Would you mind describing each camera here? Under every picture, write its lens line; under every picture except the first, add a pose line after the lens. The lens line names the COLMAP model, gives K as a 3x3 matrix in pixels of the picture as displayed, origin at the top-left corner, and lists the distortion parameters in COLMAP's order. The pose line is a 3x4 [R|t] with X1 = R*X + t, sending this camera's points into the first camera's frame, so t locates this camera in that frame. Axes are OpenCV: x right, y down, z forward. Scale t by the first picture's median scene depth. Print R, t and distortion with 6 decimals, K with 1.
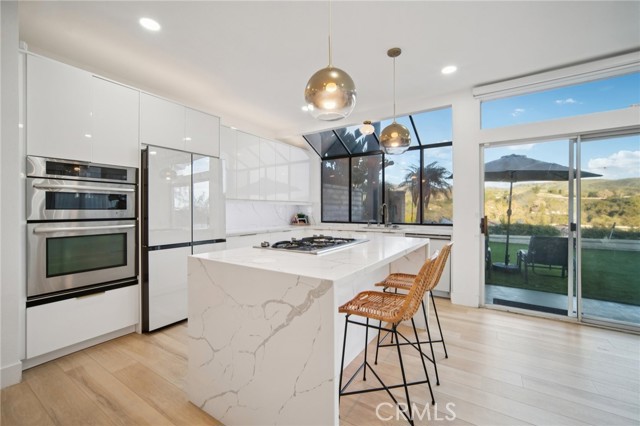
lens RADIAL K [[267.2, 0, 318.1], [0, 267.2, 210.8], [0, 0, 1]] dist [-0.004261, 0.000661]
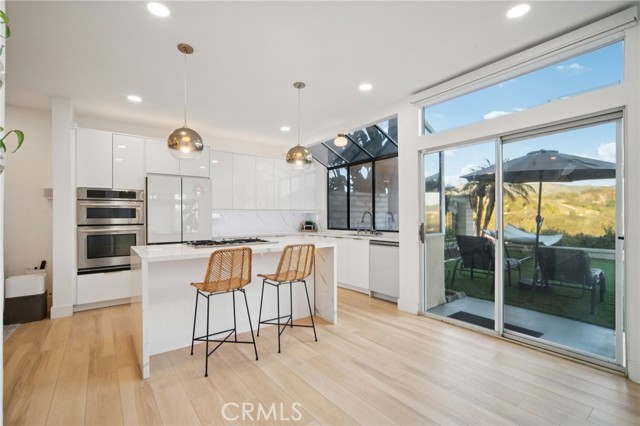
lens RADIAL K [[290.6, 0, 316.5], [0, 290.6, 215.3], [0, 0, 1]] dist [-0.002760, -0.000487]
pose [[0.939954, -0.008330, -0.341198, 0.589612], [0.004469, 0.999917, -0.012101, 0.002772], [0.341271, 0.009849, 0.939913, -0.144483]]
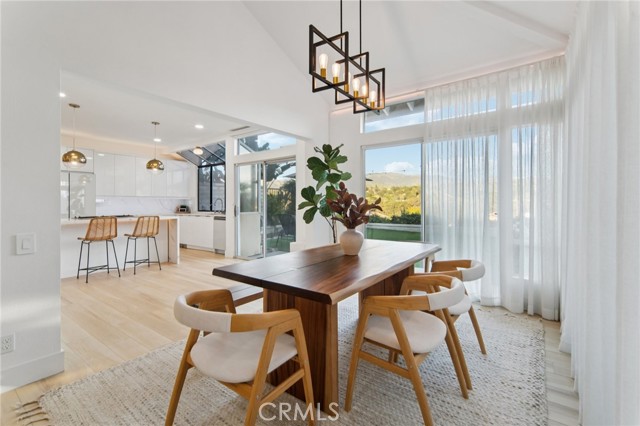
lens RADIAL K [[285.0, 0, 318.0], [0, 285.0, 202.3], [0, 0, 1]] dist [-0.000022, 0.000530]
pose [[0.998644, -0.001740, -0.052023, 1.194060], [0.001274, 0.999959, -0.009007, 0.015804], [0.052037, 0.008928, 0.998605, -0.794392]]
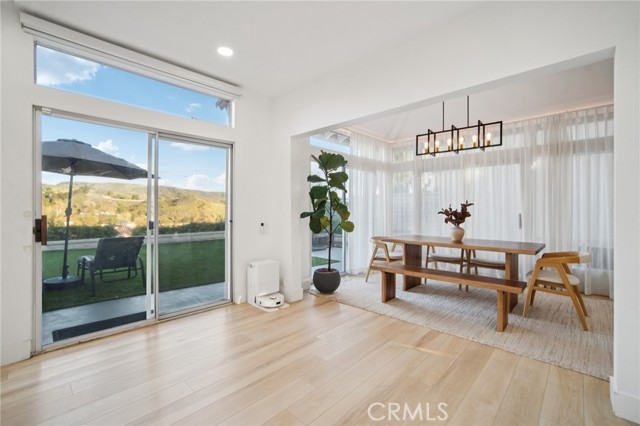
lens RADIAL K [[278.4, 0, 321.4], [0, 278.4, 208.3], [0, 0, 1]] dist [-0.010789, 0.001829]
pose [[0.176449, 0.008859, 0.984270, 0.064684], [0.002279, 0.999953, -0.009409, 0.010239], [-0.984307, 0.003904, 0.176420, 0.180125]]
